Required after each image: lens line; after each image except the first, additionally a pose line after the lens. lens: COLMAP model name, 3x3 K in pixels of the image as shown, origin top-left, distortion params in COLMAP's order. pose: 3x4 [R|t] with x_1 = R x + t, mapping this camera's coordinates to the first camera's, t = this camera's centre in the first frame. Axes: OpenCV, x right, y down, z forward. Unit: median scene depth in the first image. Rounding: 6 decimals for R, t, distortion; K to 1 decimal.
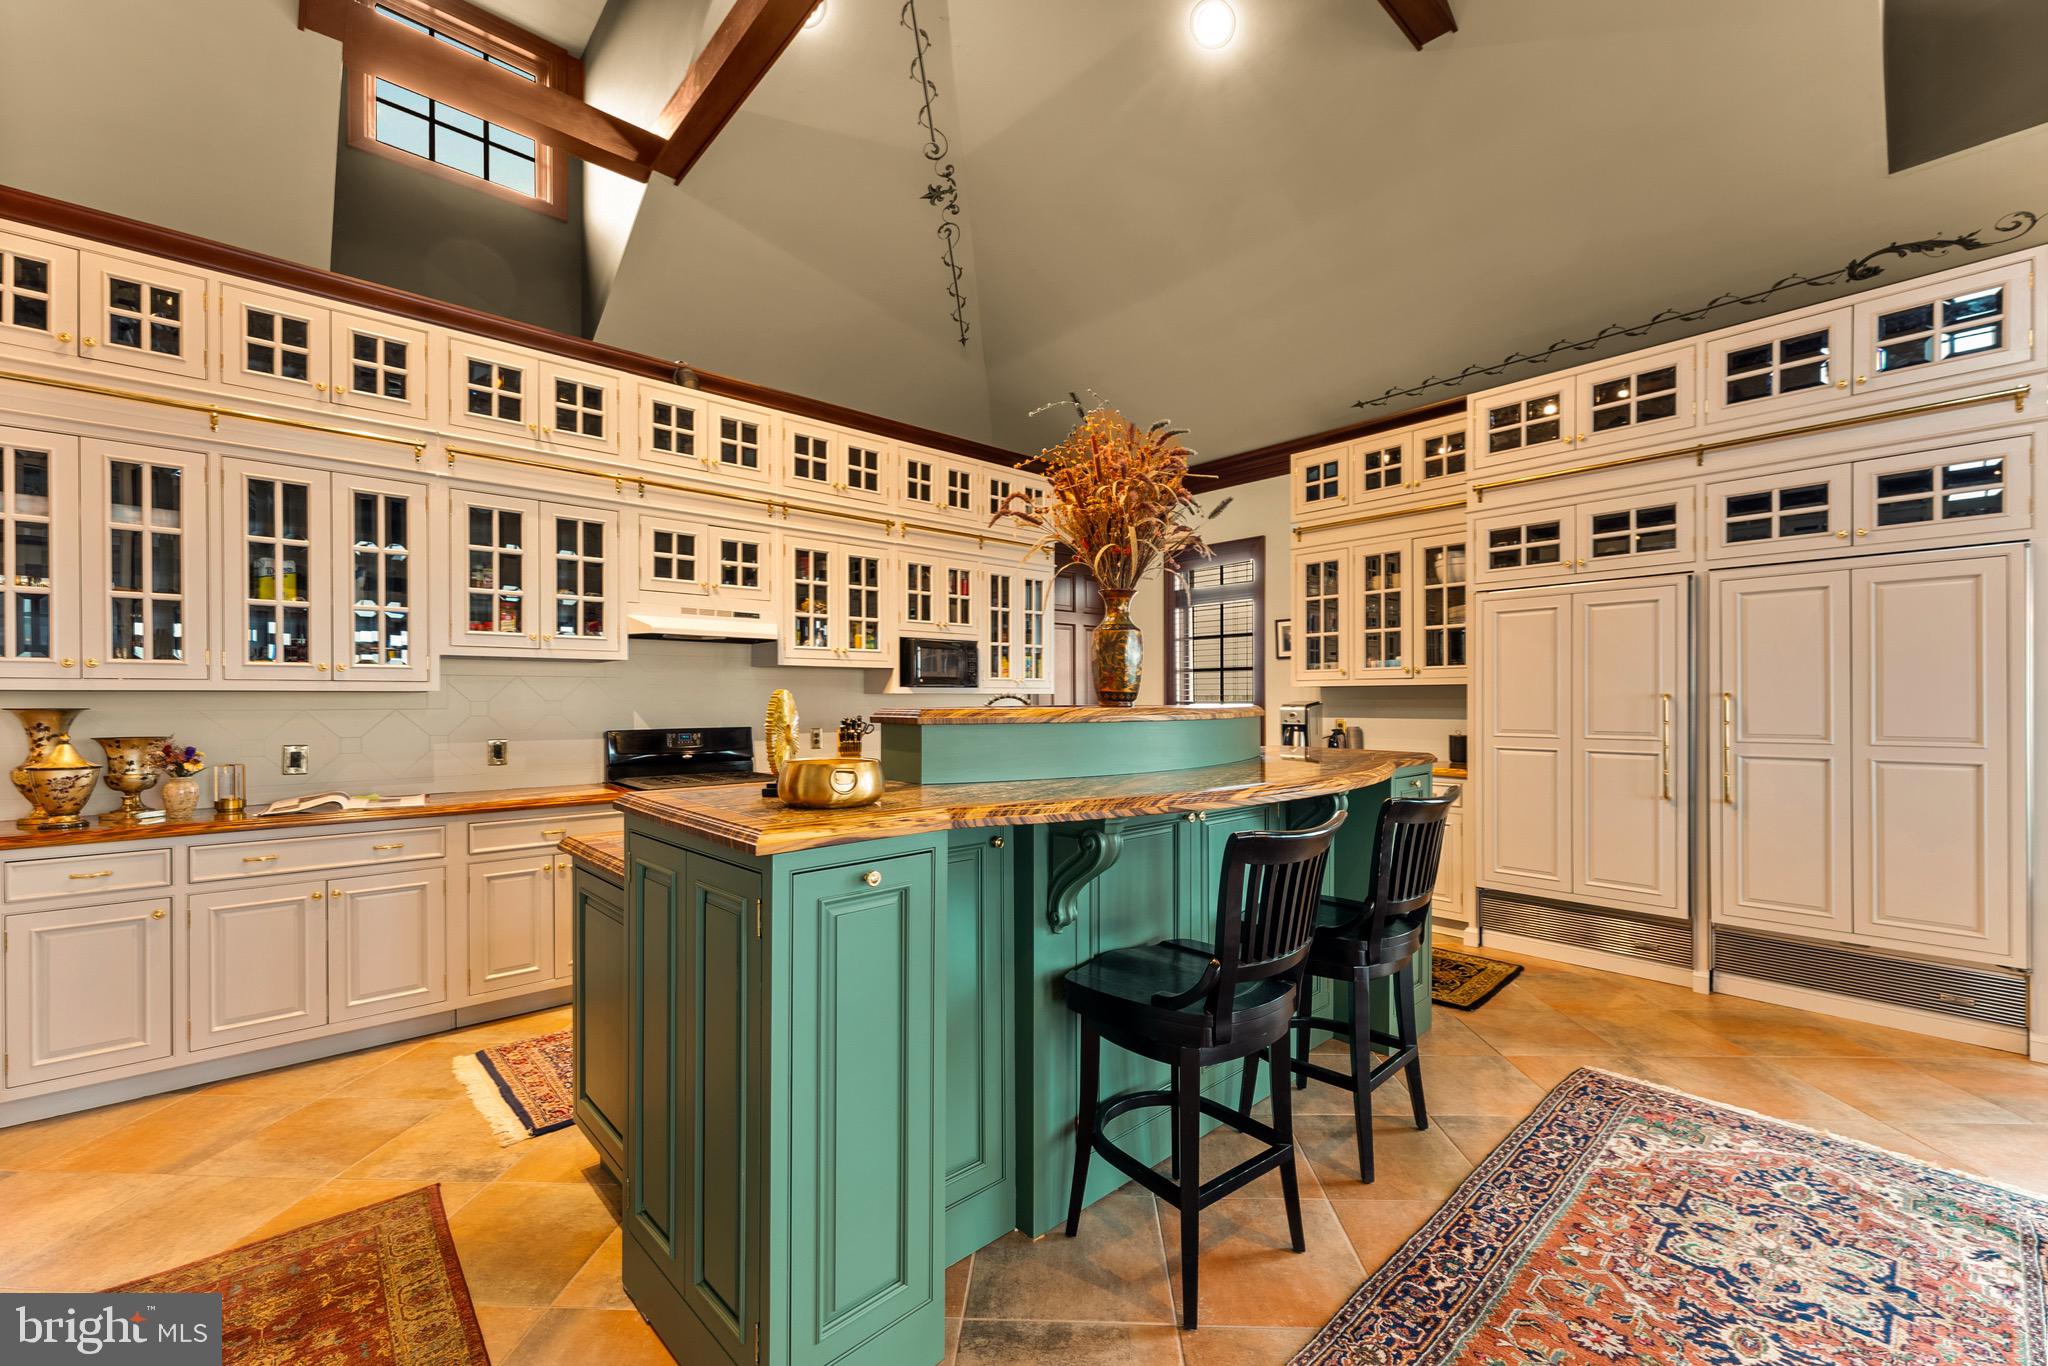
lens RADIAL K [[836.0, 0, 1035.6], [0, 836.0, 701.6], [0, 0, 1]] dist [-0.001081, -0.000191]
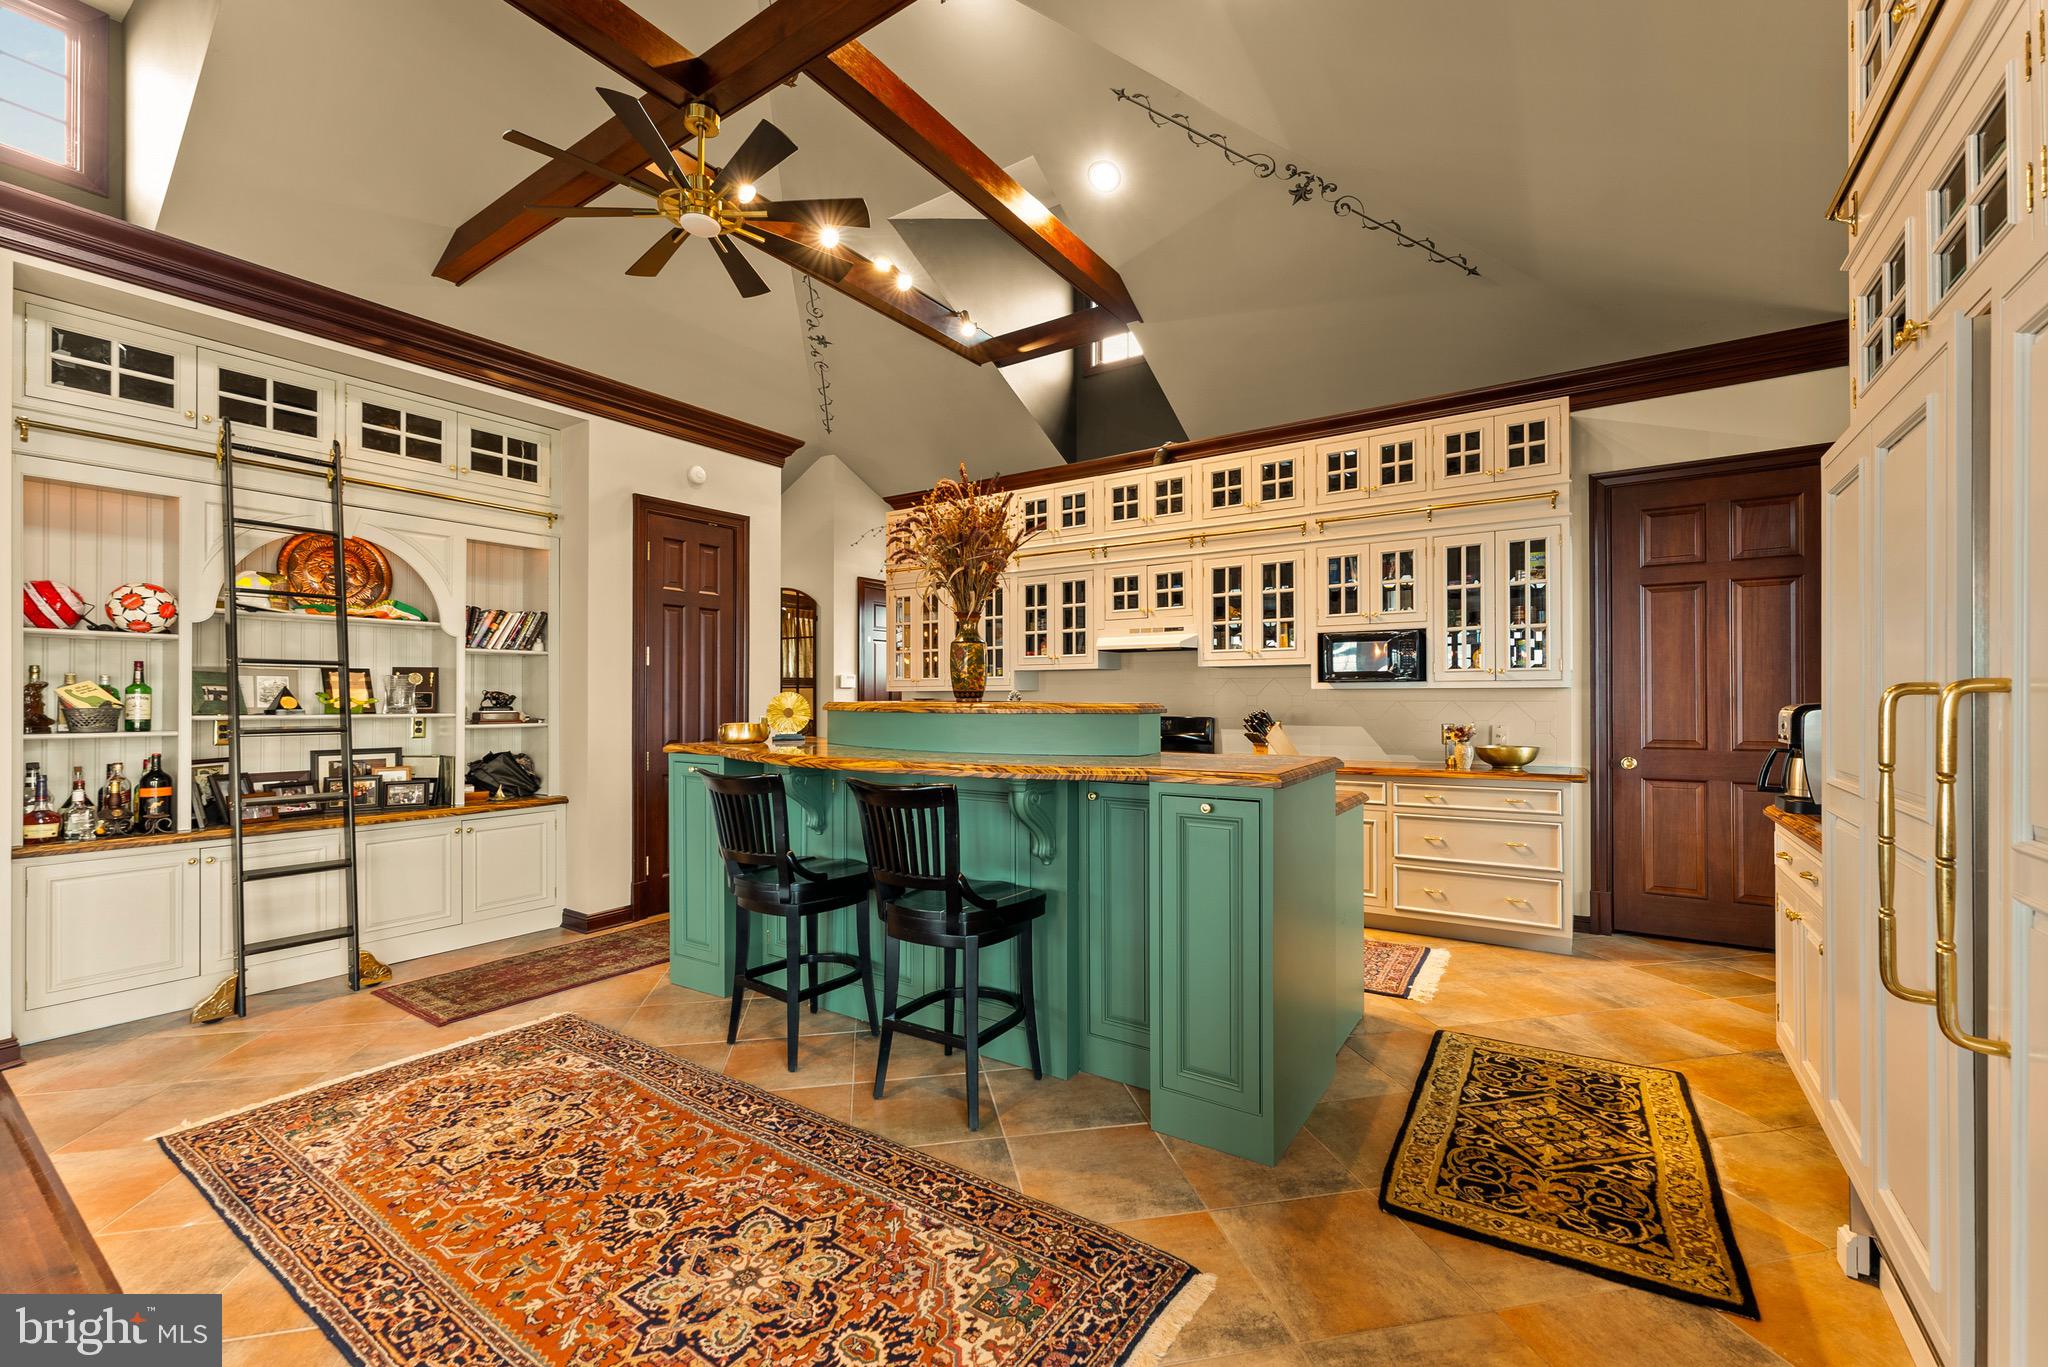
lens RADIAL K [[836.0, 0, 1035.6], [0, 836.0, 702.1], [0, 0, 1]] dist [-0.001081, -0.000191]
pose [[0.225738, 0.010417, -0.974132, 0.874060], [-0.002222, 0.999946, 0.010178, -0.003910], [0.974186, -0.000133, 0.225749, 0.512153]]
